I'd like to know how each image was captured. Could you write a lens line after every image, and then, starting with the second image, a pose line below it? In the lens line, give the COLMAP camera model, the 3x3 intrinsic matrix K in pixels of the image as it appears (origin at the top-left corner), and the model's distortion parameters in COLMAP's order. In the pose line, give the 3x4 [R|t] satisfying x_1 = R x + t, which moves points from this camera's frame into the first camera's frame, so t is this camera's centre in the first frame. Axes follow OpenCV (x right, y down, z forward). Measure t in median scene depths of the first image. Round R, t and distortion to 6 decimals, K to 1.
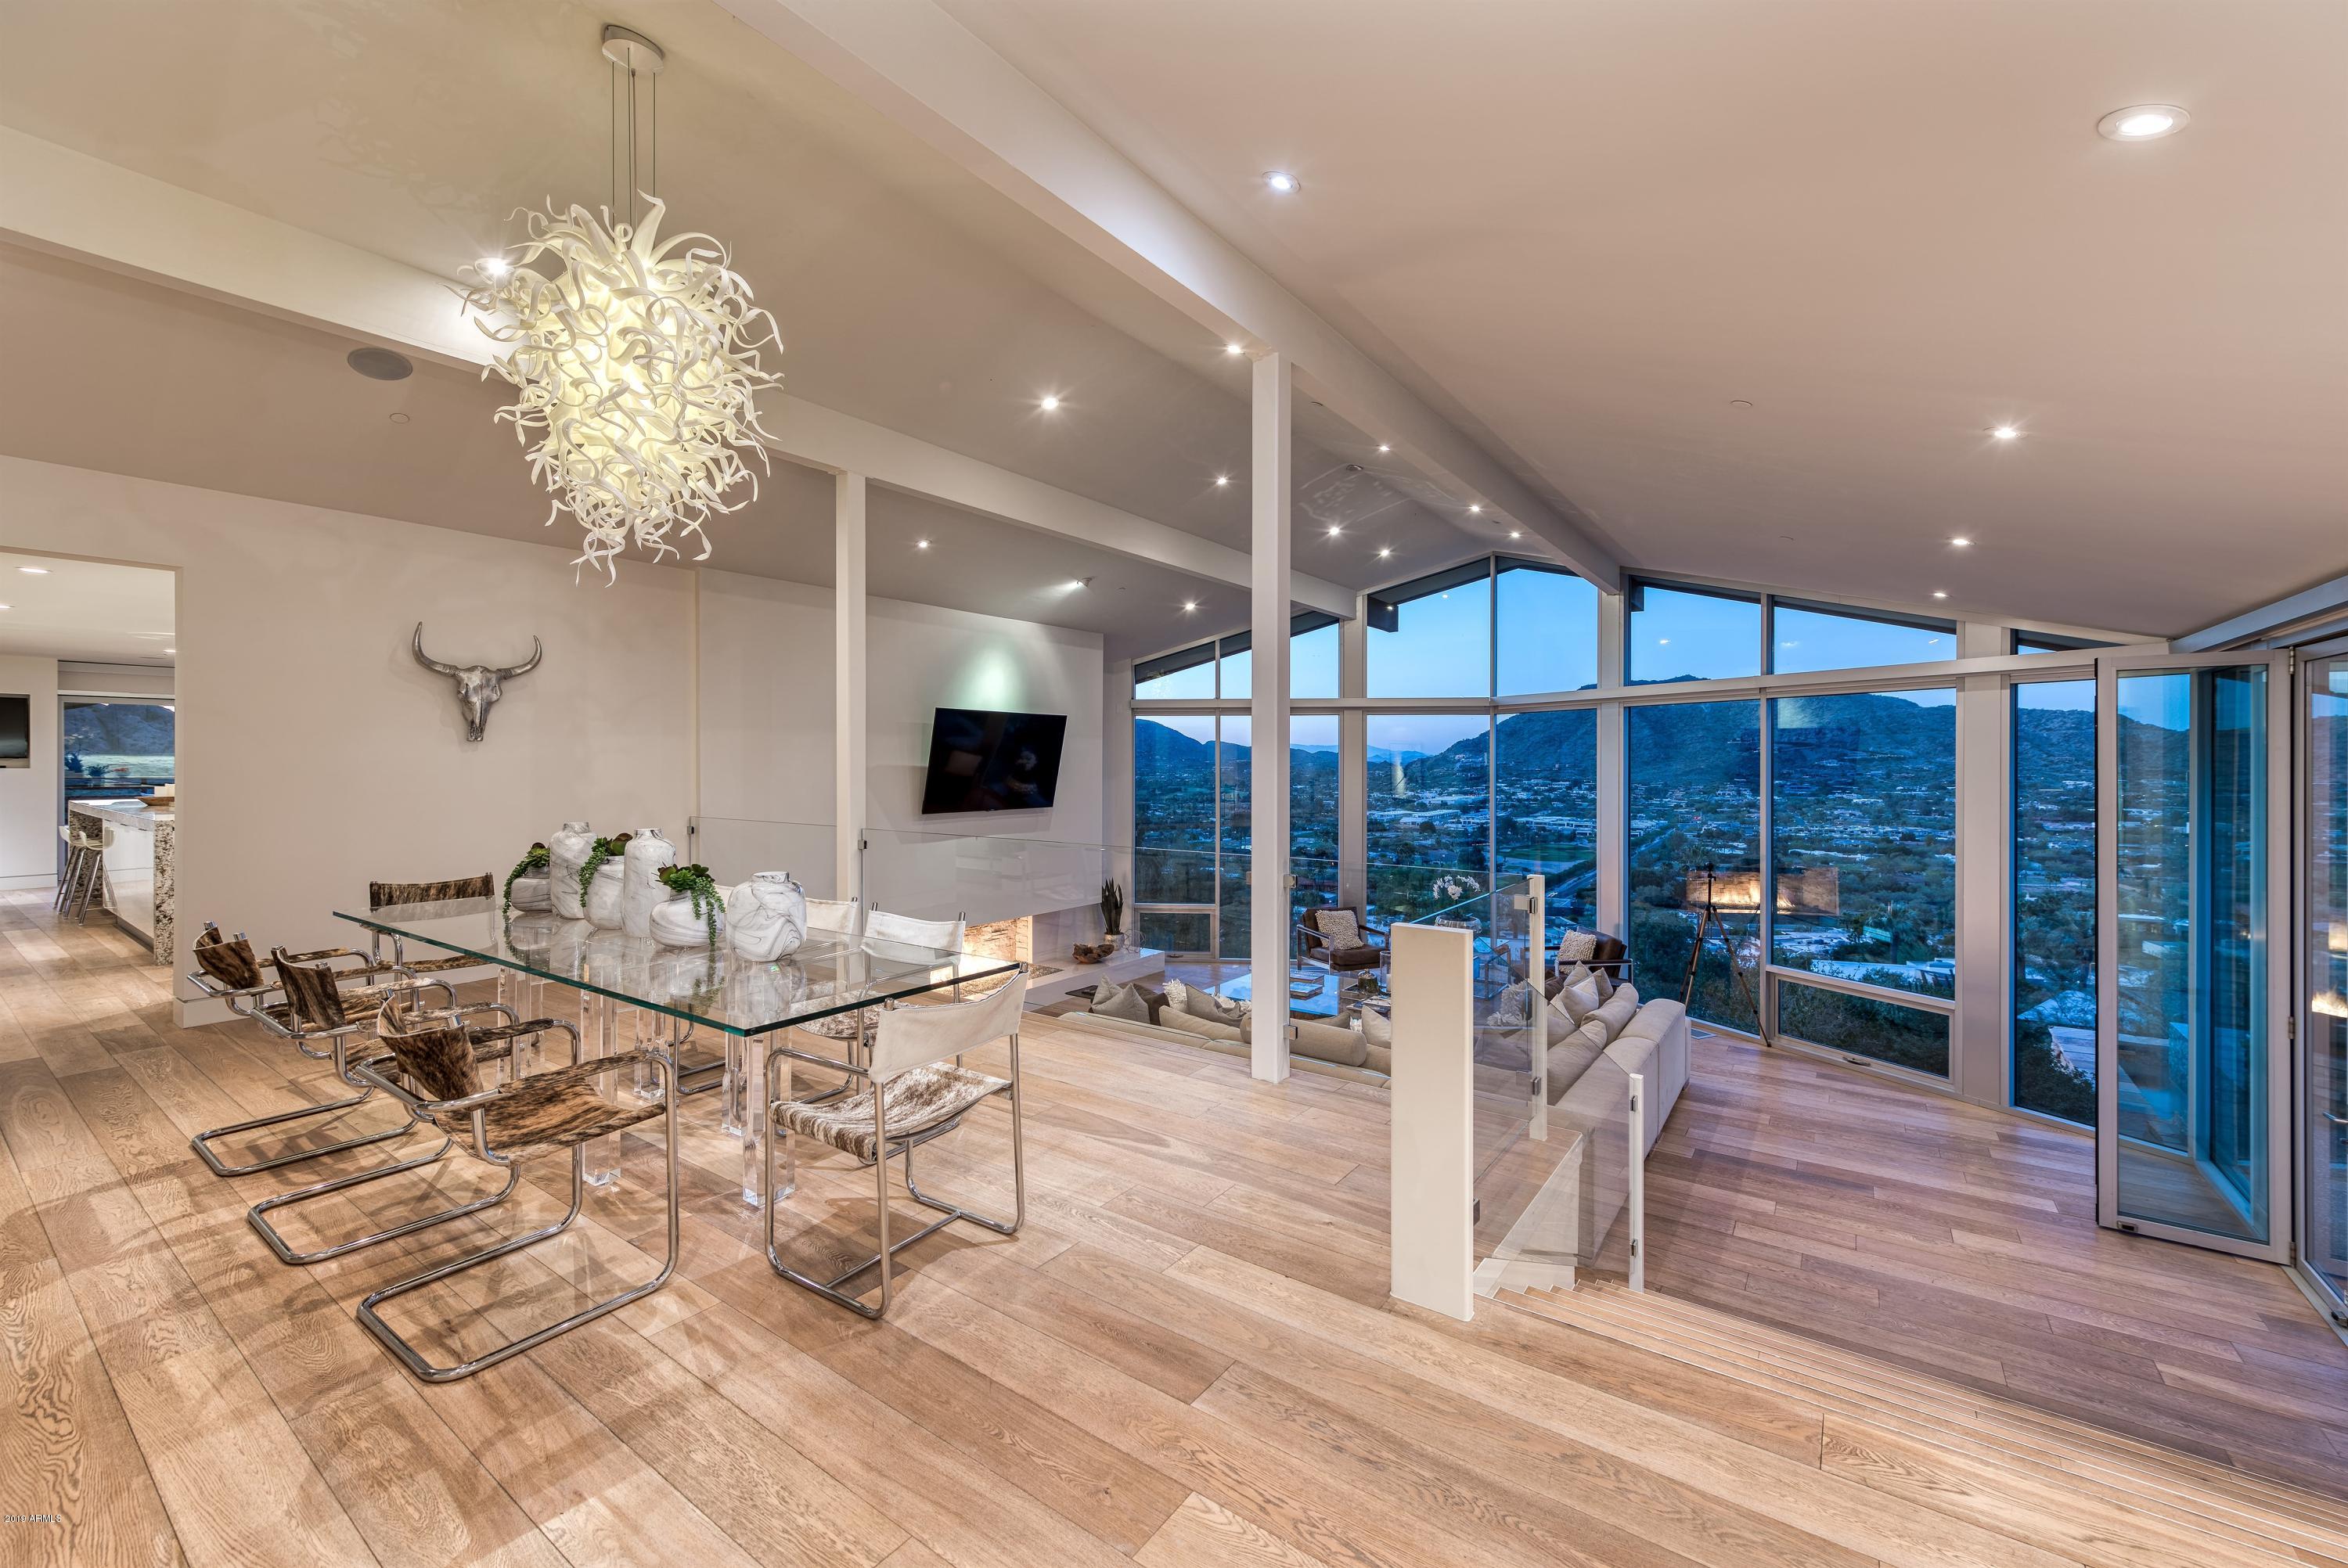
lens RADIAL K [[959.0, 0, 1172.1], [0, 959.0, 761.6], [0, 0, 1]] dist [0.001389, -0.000230]
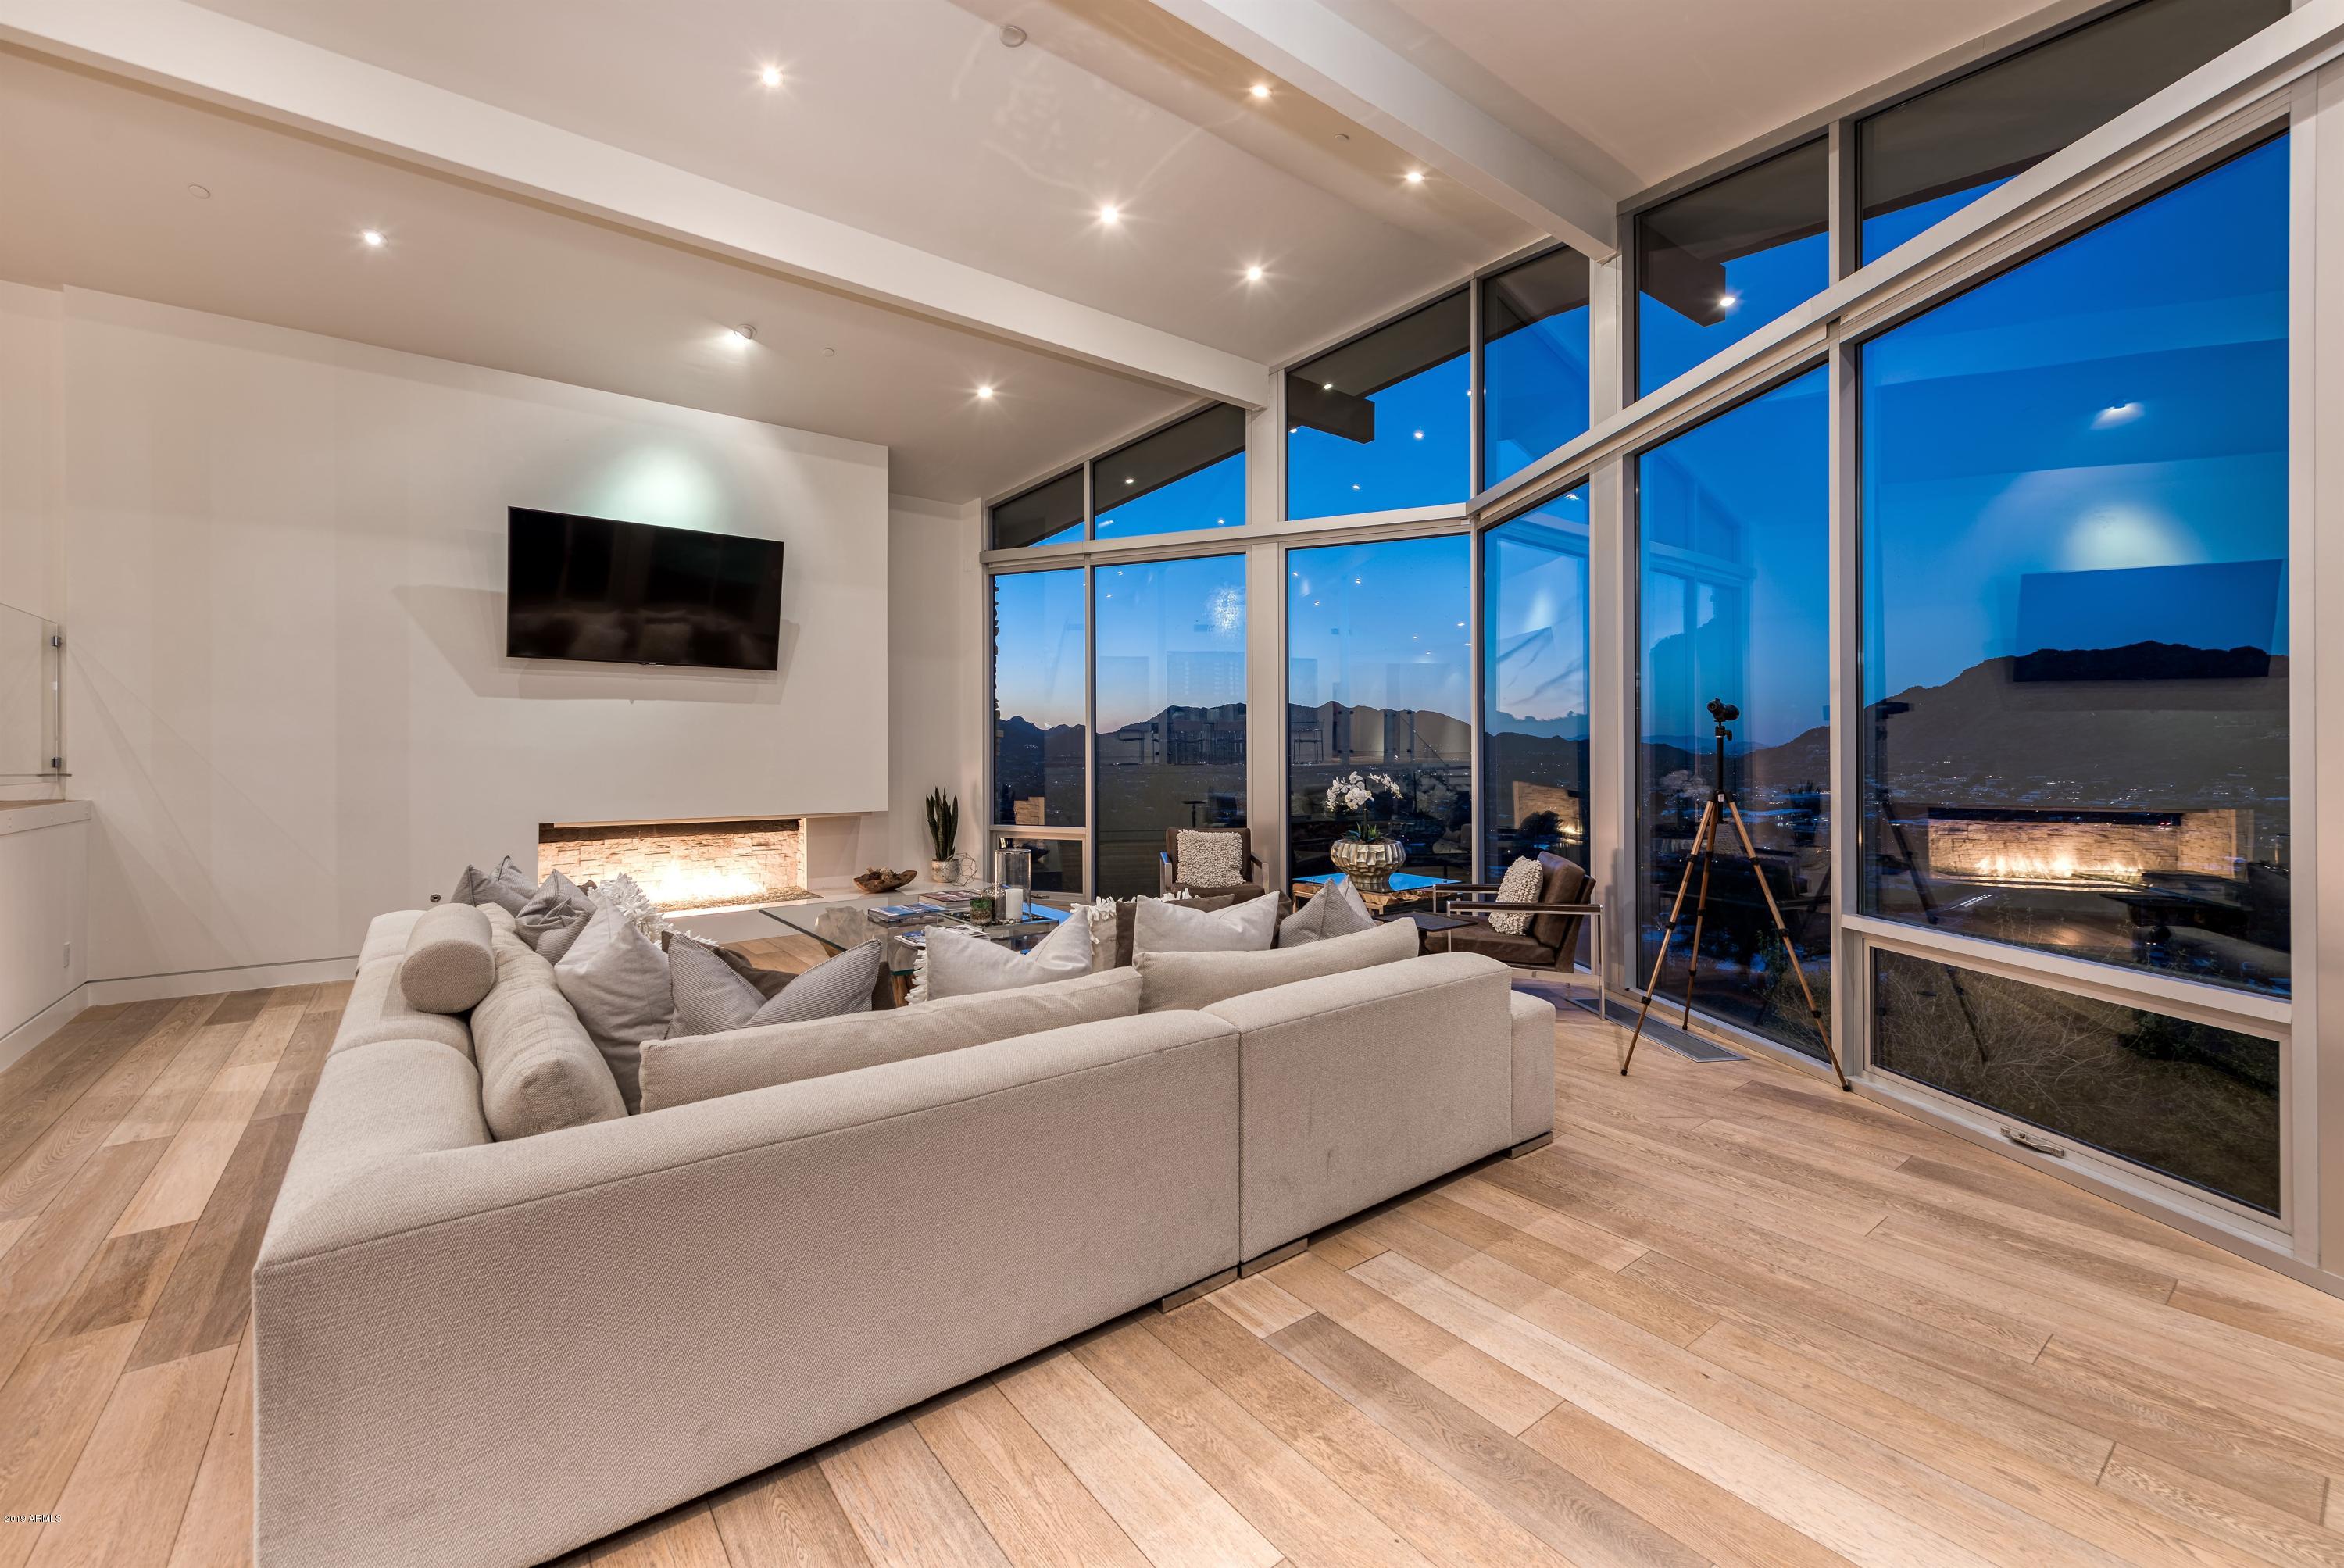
lens RADIAL K [[957.4, 0, 1170.1], [0, 957.4, 761.6], [0, 0, 1]] dist [0.001389, -0.000230]
pose [[0.954337, -0.001196, -0.298729, 0.446951], [0.002729, 0.999985, 0.004717, 0.133641], [0.298719, -0.005317, 0.954326, 0.457011]]
